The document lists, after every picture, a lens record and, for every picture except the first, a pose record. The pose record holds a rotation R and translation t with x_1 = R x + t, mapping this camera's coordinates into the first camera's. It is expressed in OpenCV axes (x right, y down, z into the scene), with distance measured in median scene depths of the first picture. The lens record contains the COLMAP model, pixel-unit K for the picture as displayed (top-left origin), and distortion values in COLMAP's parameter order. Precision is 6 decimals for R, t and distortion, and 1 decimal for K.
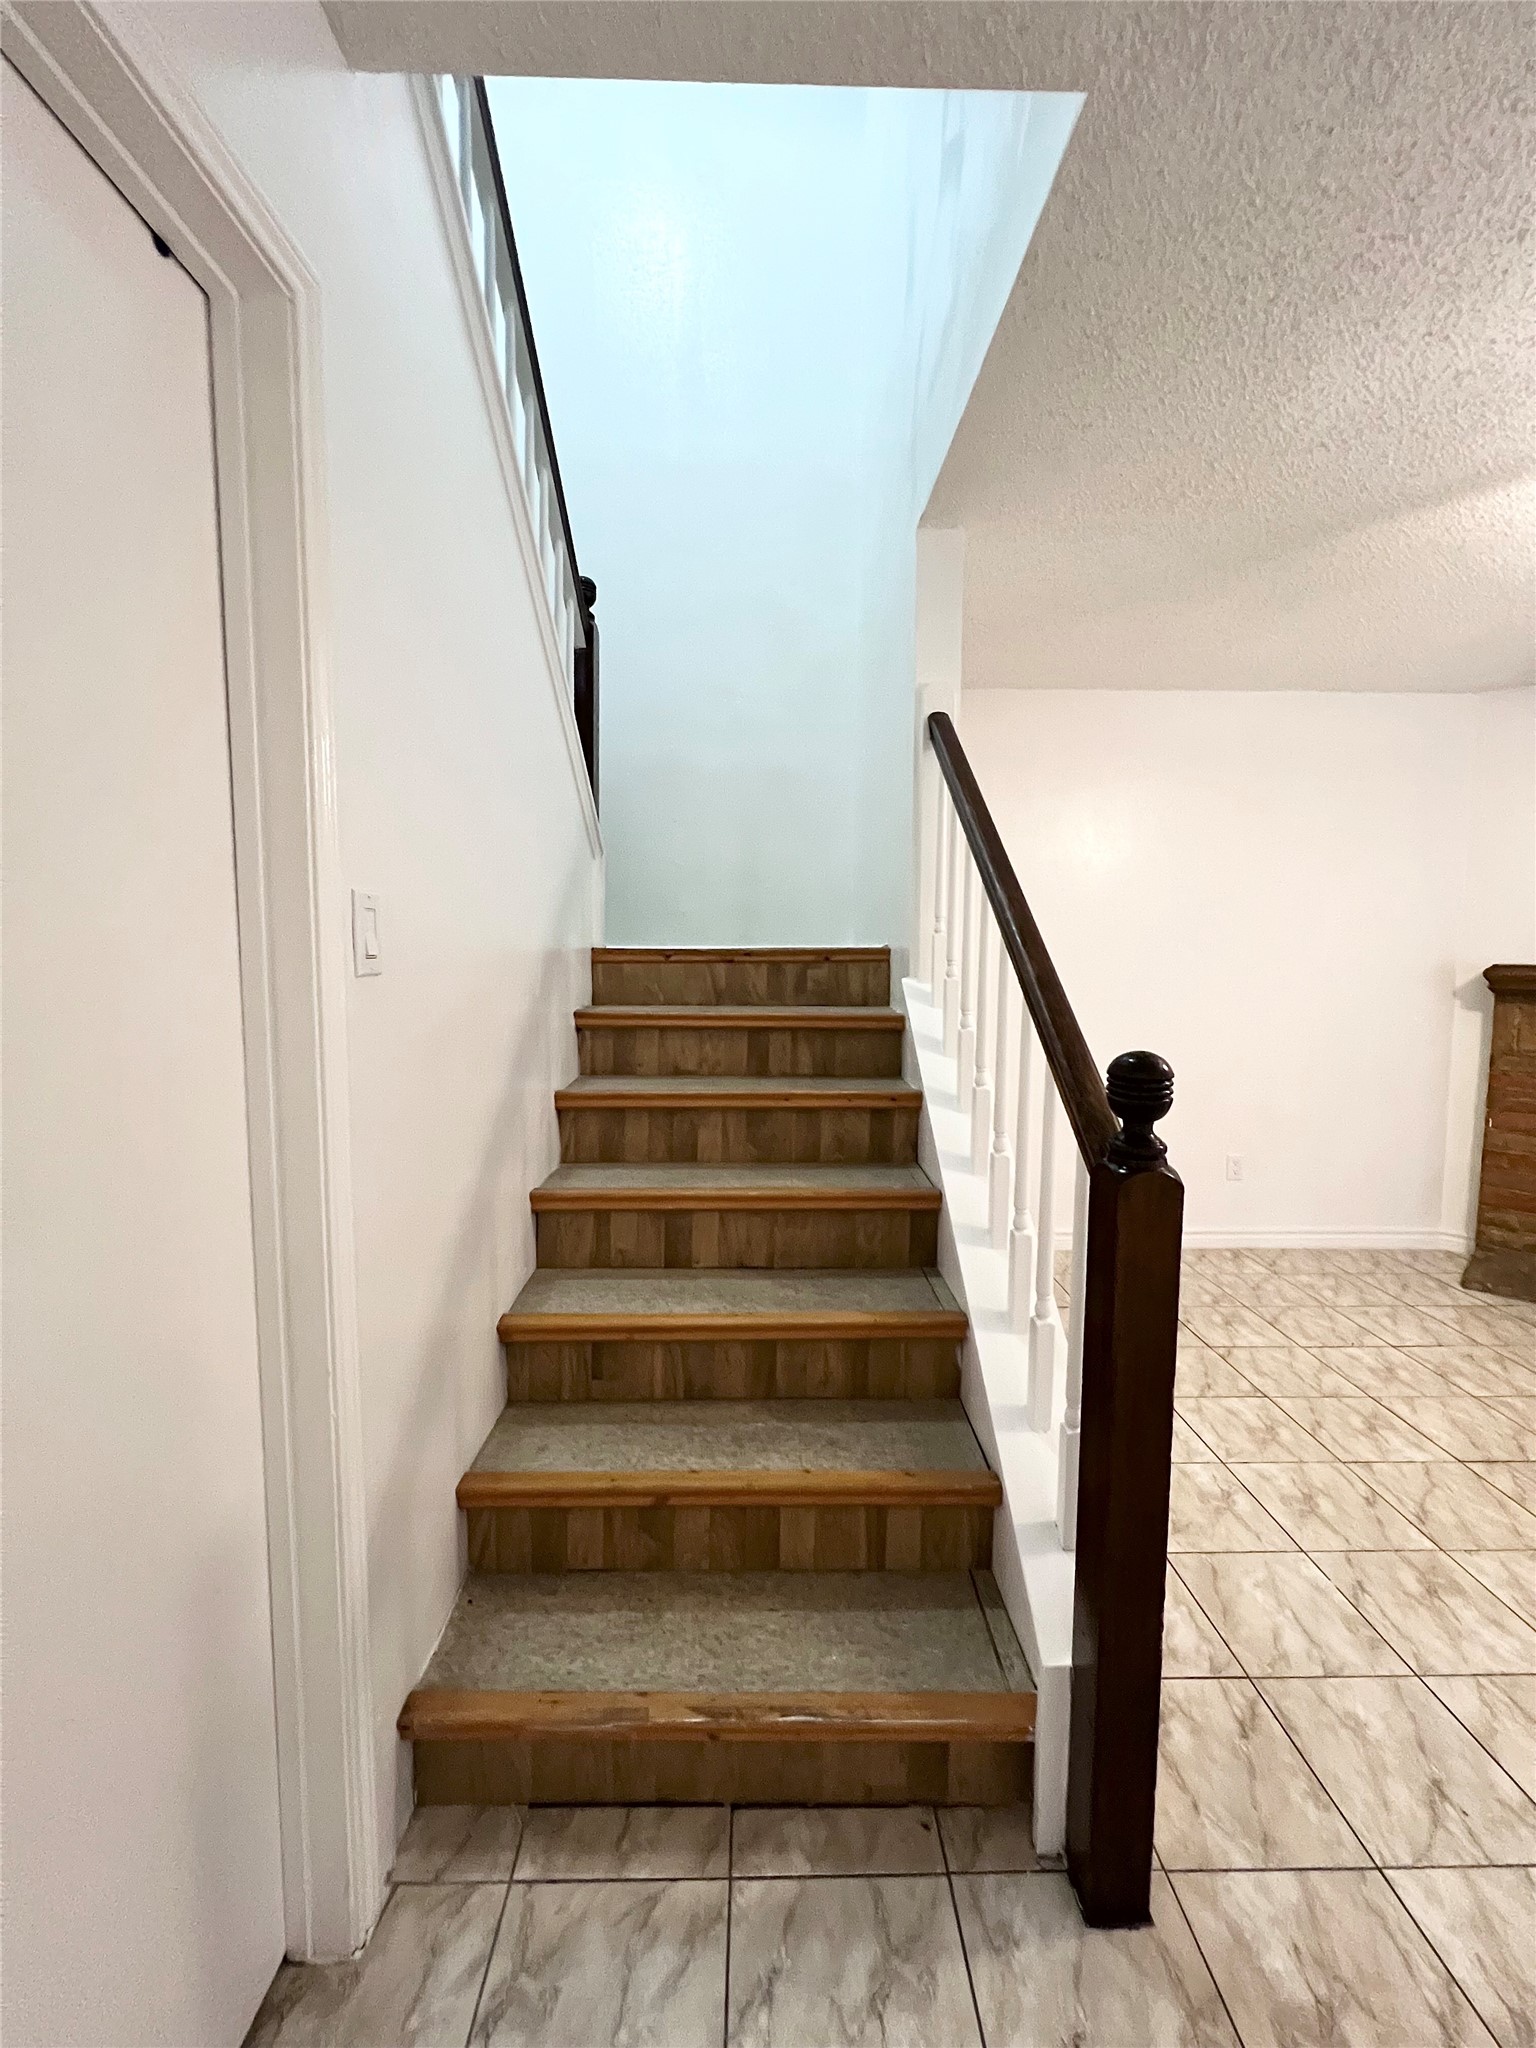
lens RADIAL K [[818.9, 0, 770.2], [0, 818.9, 1021.0], [0, 0, 1]] dist [-0.000420, 0.000175]
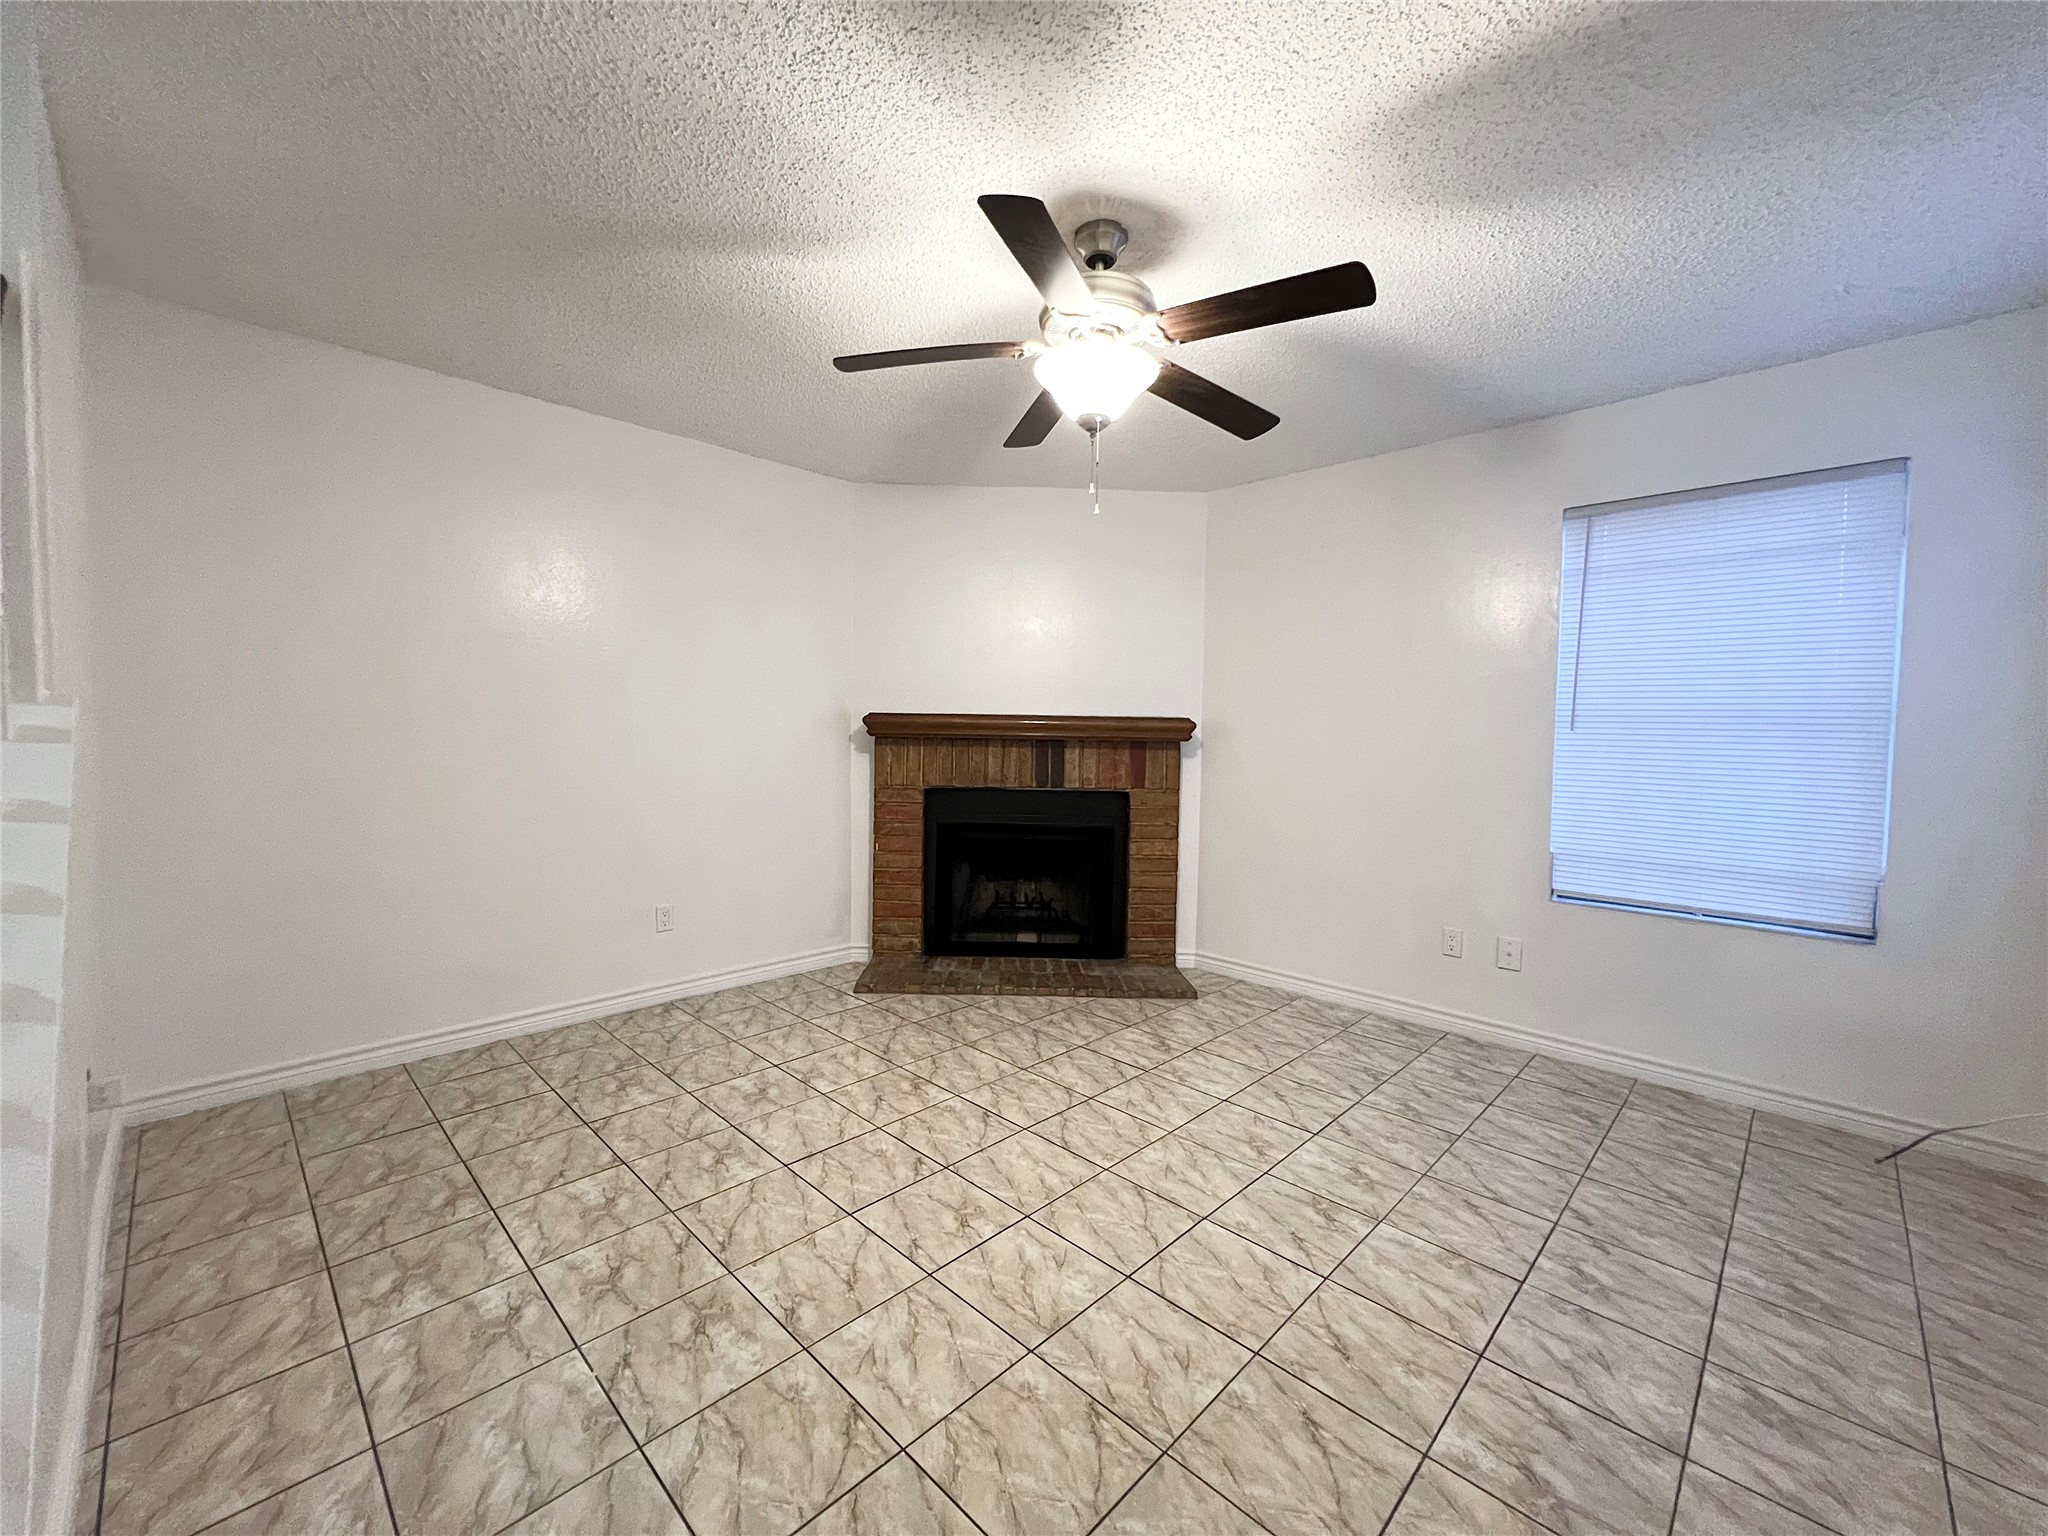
lens RADIAL K [[818.9, 0, 1019.1], [0, 818.9, 766.2], [0, 0, 1]] dist [-0.000420, 0.000175]
pose [[0.713993, -0.025448, 0.699691, 0.410880], [0.044664, 0.998959, -0.009244, 0.056311], [-0.698727, 0.037851, 0.714386, 0.017021]]
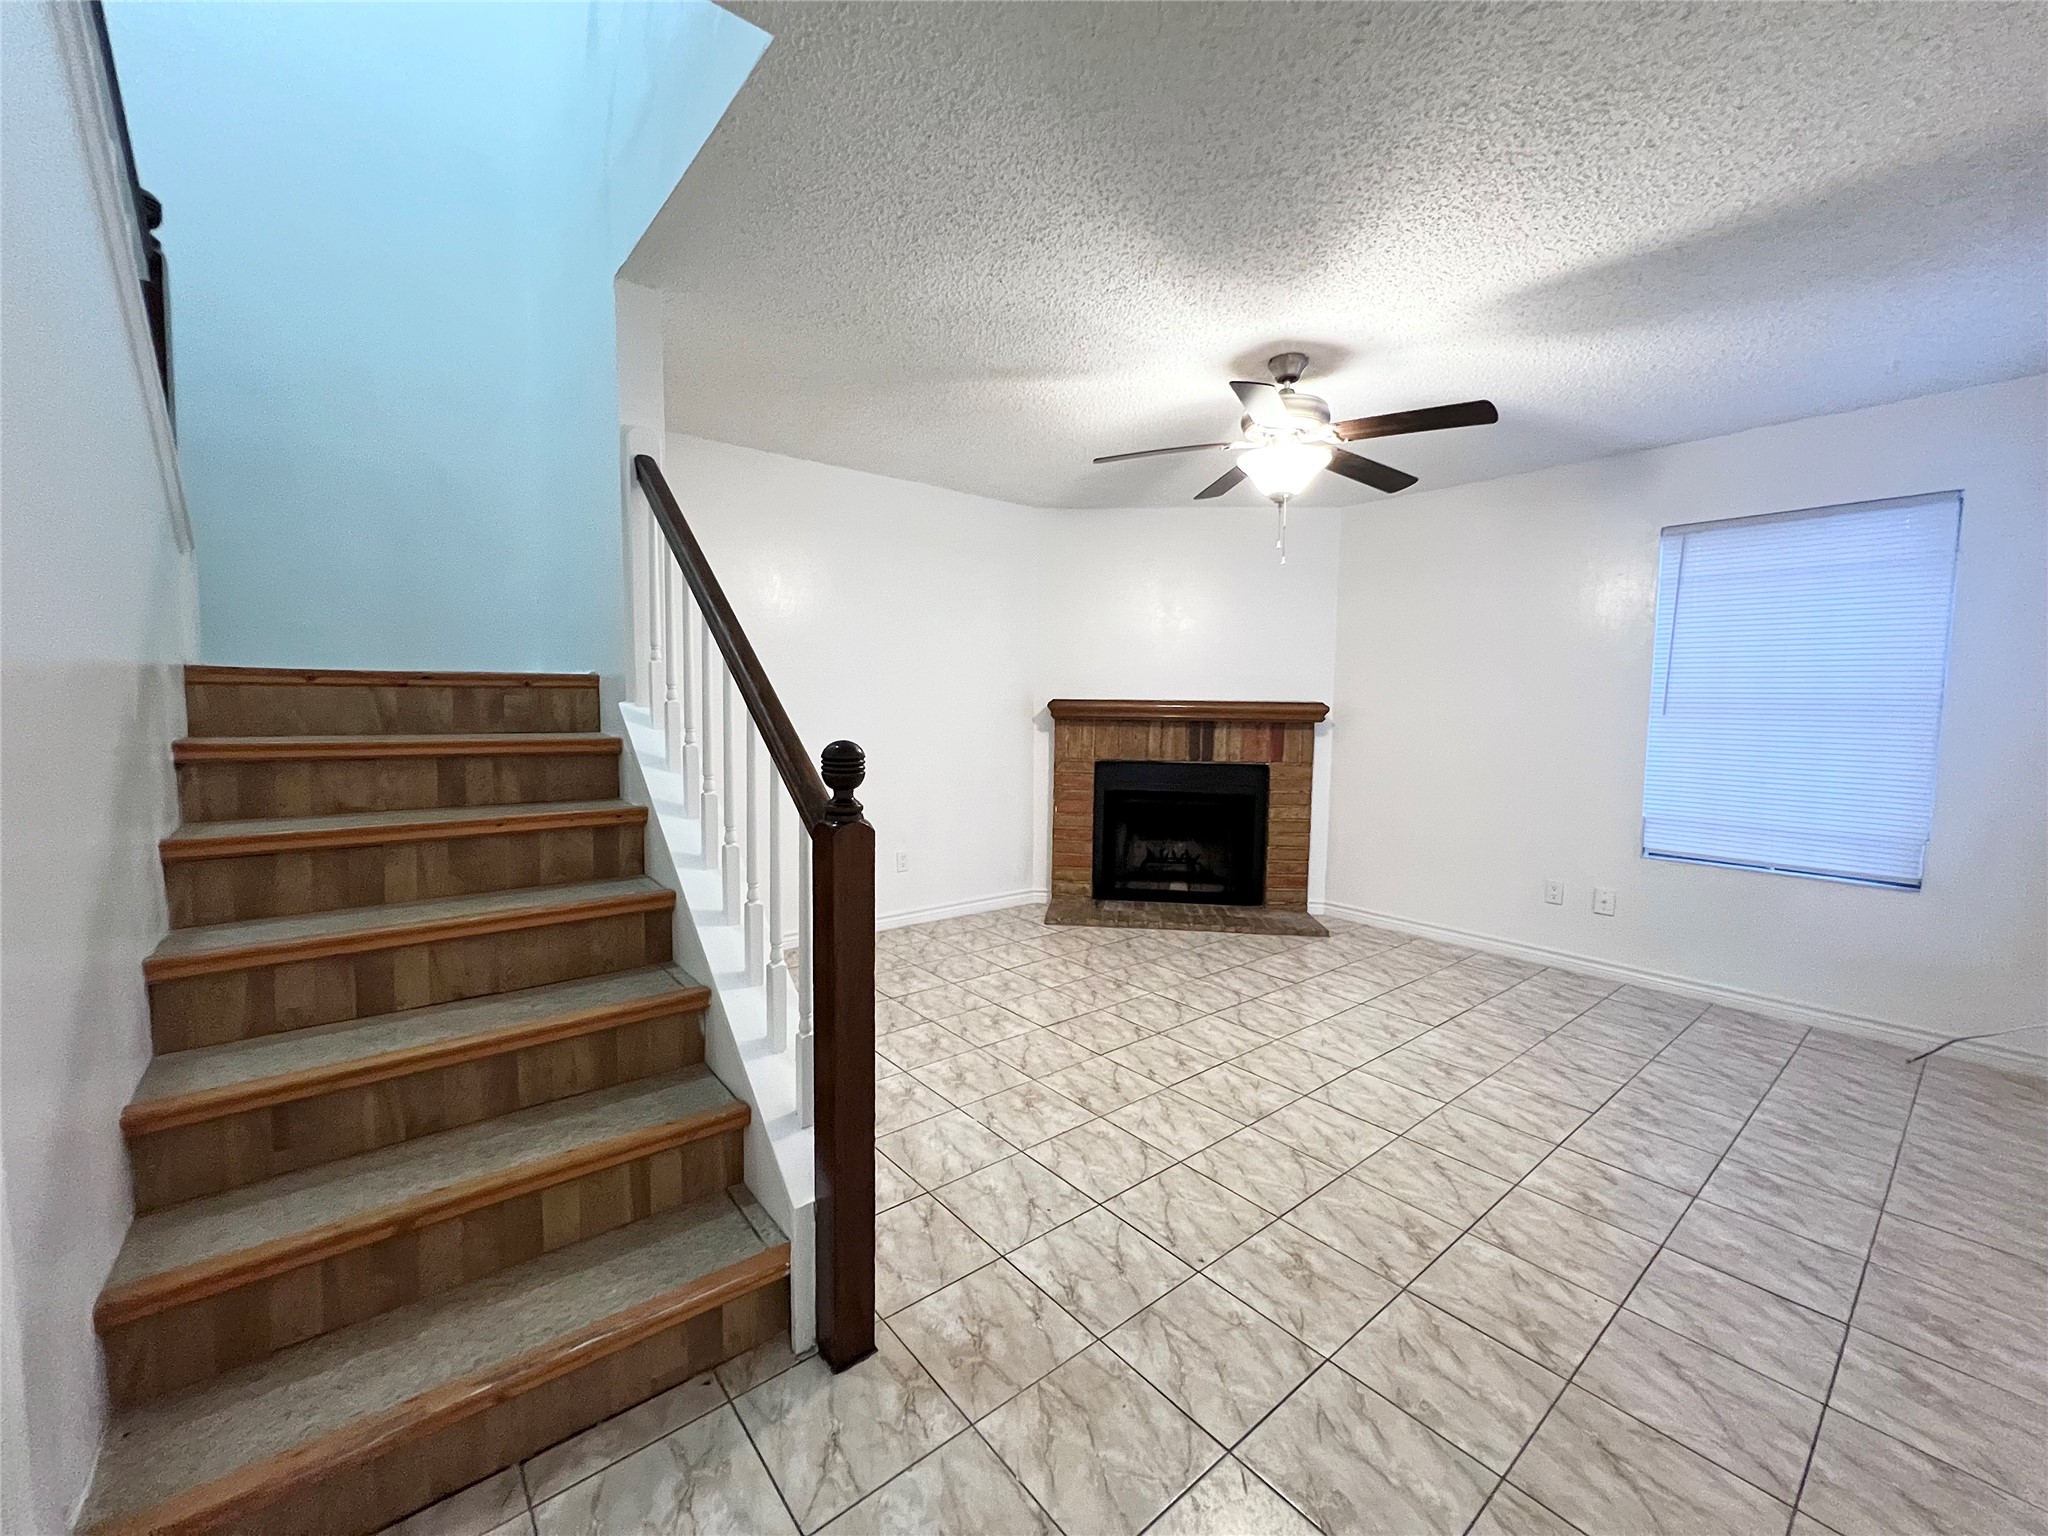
lens RADIAL K [[818.9, 0, 1021.8], [0, 818.9, 765.3], [0, 0, 1]] dist [-0.000420, 0.000175]
pose [[0.783995, -0.042884, 0.619284, -0.114628], [0.041535, 0.998999, 0.016596, 0.042585], [-0.619376, 0.012711, 0.784992, -0.189857]]
